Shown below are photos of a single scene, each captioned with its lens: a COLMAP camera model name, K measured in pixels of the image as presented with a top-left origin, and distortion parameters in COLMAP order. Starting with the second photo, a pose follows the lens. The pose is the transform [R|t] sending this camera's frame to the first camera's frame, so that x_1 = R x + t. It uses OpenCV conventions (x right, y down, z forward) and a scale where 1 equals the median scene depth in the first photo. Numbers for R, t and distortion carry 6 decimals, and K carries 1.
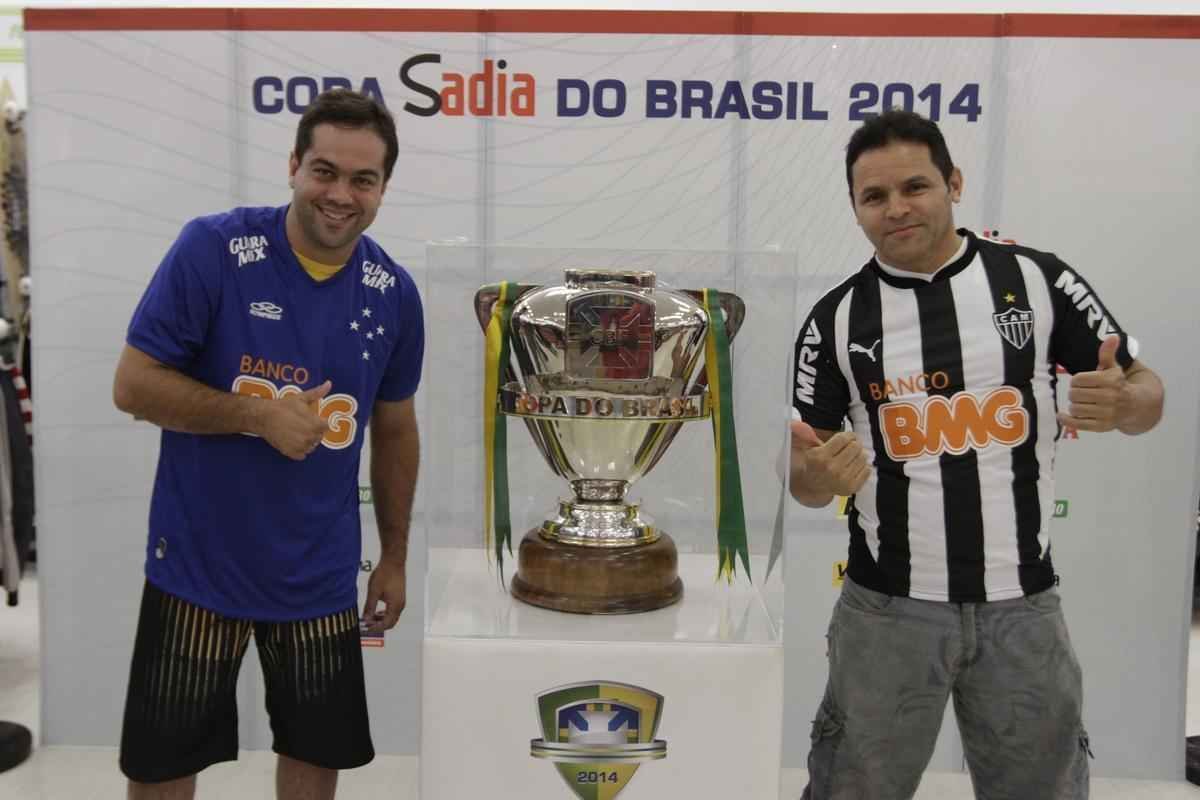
lens RADIAL K [[1379.8, 0, 572.4], [0, 1379.8, 403.1], [0, 0, 1]] dist [-0.029107, -0.000286]
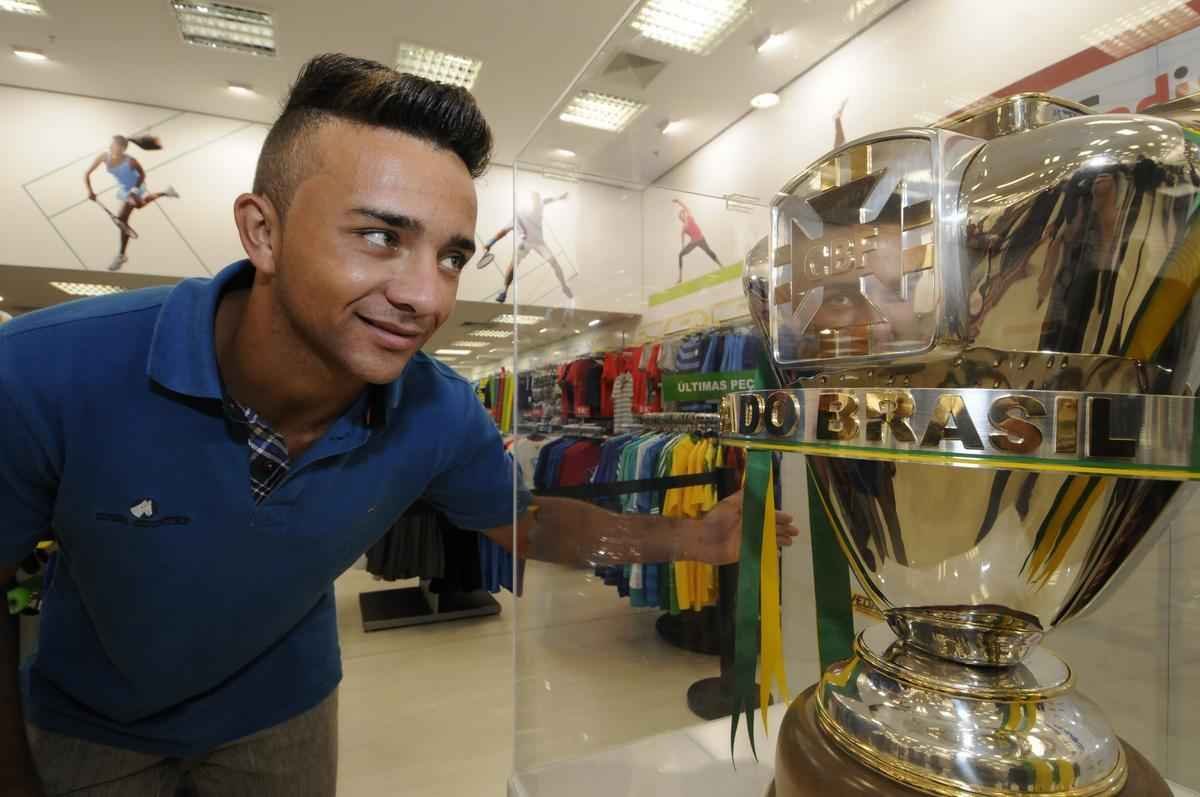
lens RADIAL K [[611.2, 0, 607.7], [0, 611.2, 409.7], [0, 0, 1]] dist [0.051072, -0.058099]
pose [[0.443789, -0.023759, -0.895816, 0.108126], [-0.112640, 0.990241, -0.082065, 0.014546], [0.889024, 0.137324, 0.436782, 0.585834]]
